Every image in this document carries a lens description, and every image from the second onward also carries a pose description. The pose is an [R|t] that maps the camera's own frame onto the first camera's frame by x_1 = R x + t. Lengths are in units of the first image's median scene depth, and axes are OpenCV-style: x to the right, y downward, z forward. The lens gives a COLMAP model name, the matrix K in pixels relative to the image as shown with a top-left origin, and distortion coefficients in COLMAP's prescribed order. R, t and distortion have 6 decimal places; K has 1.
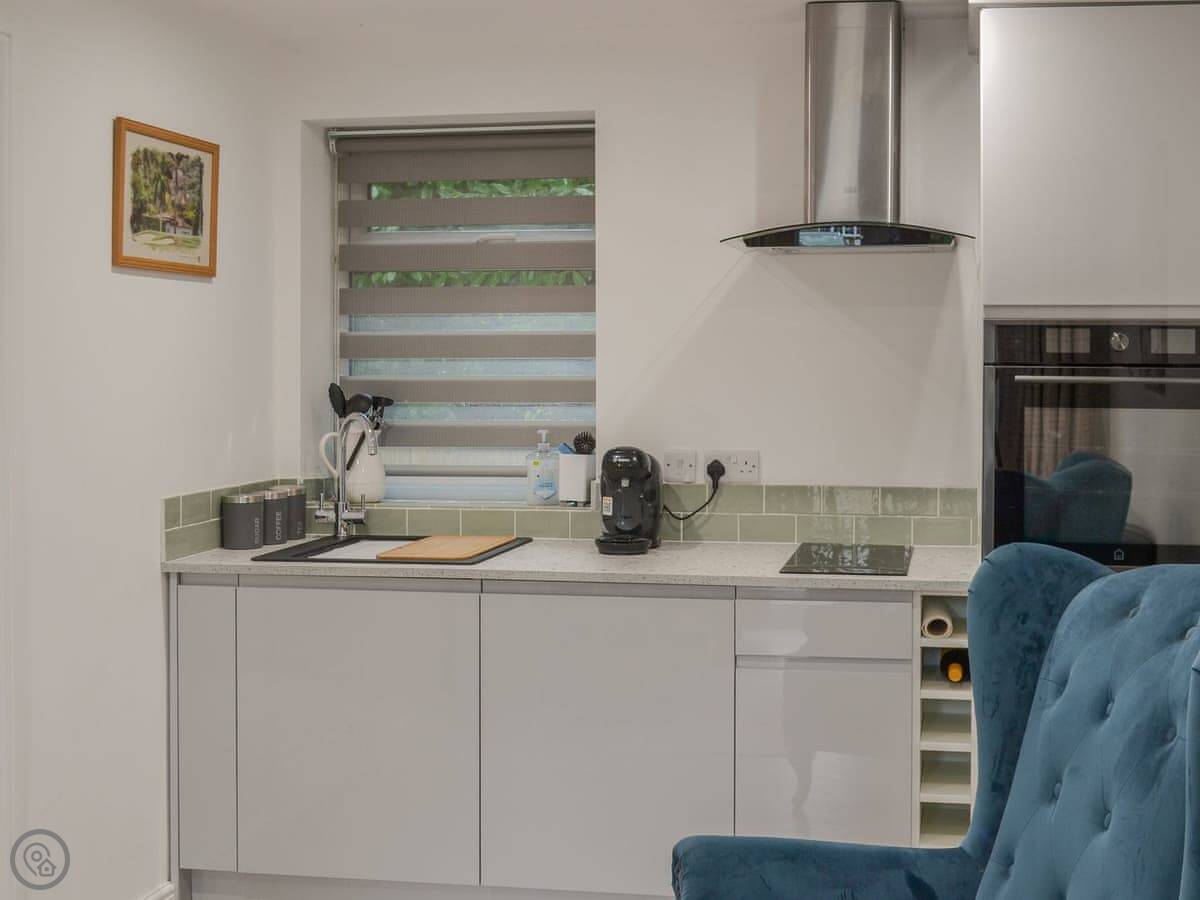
lens RADIAL K [[1669.1, 0, 628.9], [0, 1669.1, 432.4], [0, 0, 1]] dist [-0.073782, -0.052497]
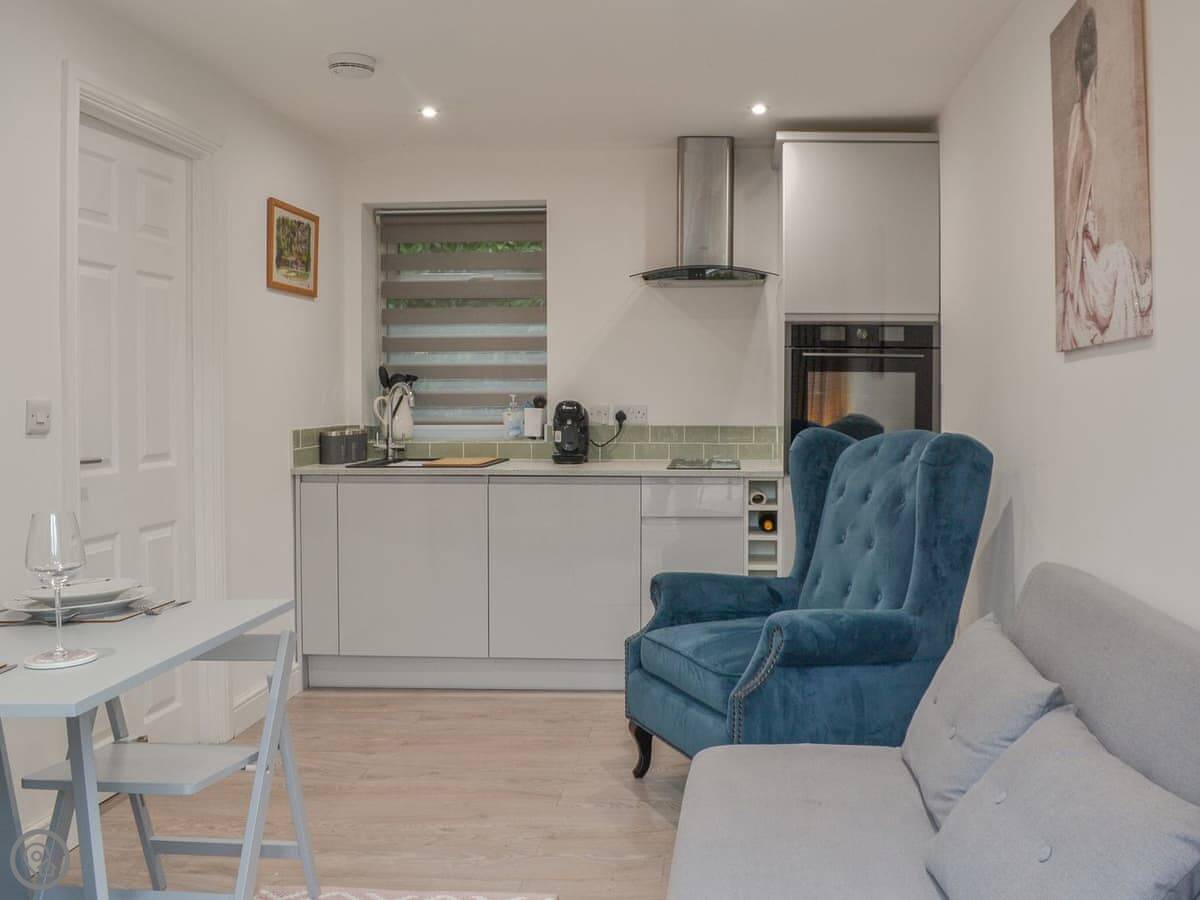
lens RADIAL K [[1222.0, 0, 600.0], [0, 1222.0, 450.0], [0, 0, 1]] dist [-0.097285, 0.011458]
pose [[0.995862, -0.001085, 0.090868, -0.081324], [0.000935, 0.999998, 0.001695, 0.055070], [-0.090870, -0.001603, 0.995861, -0.215971]]
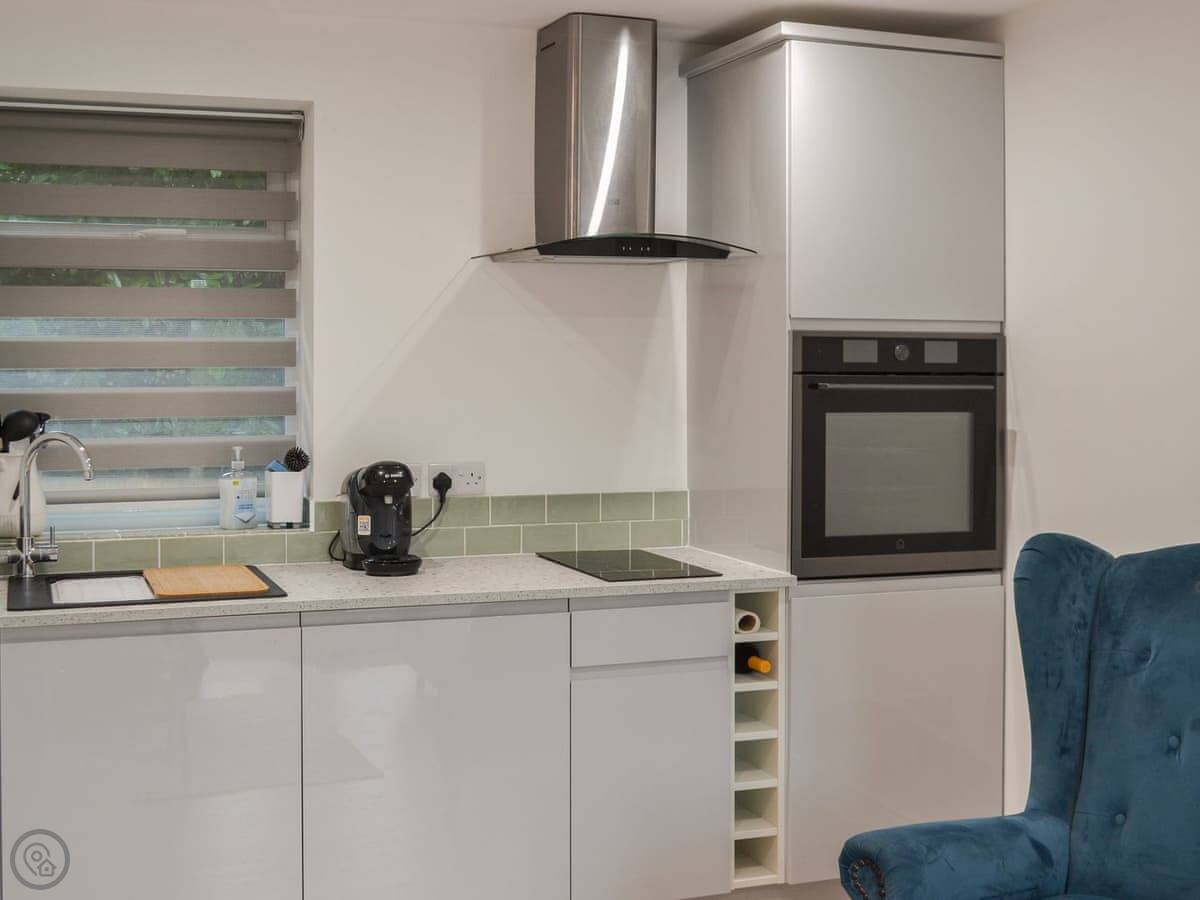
lens RADIAL K [[1669.1, 0, 628.9], [0, 1669.1, 432.4], [0, 0, 1]] dist [-0.073782, -0.052497]
pose [[0.847883, -0.021170, 0.529760, -0.378050], [0.023708, 0.999717, 0.002006, -0.006383], [-0.529652, 0.010858, 0.848145, 0.126077]]
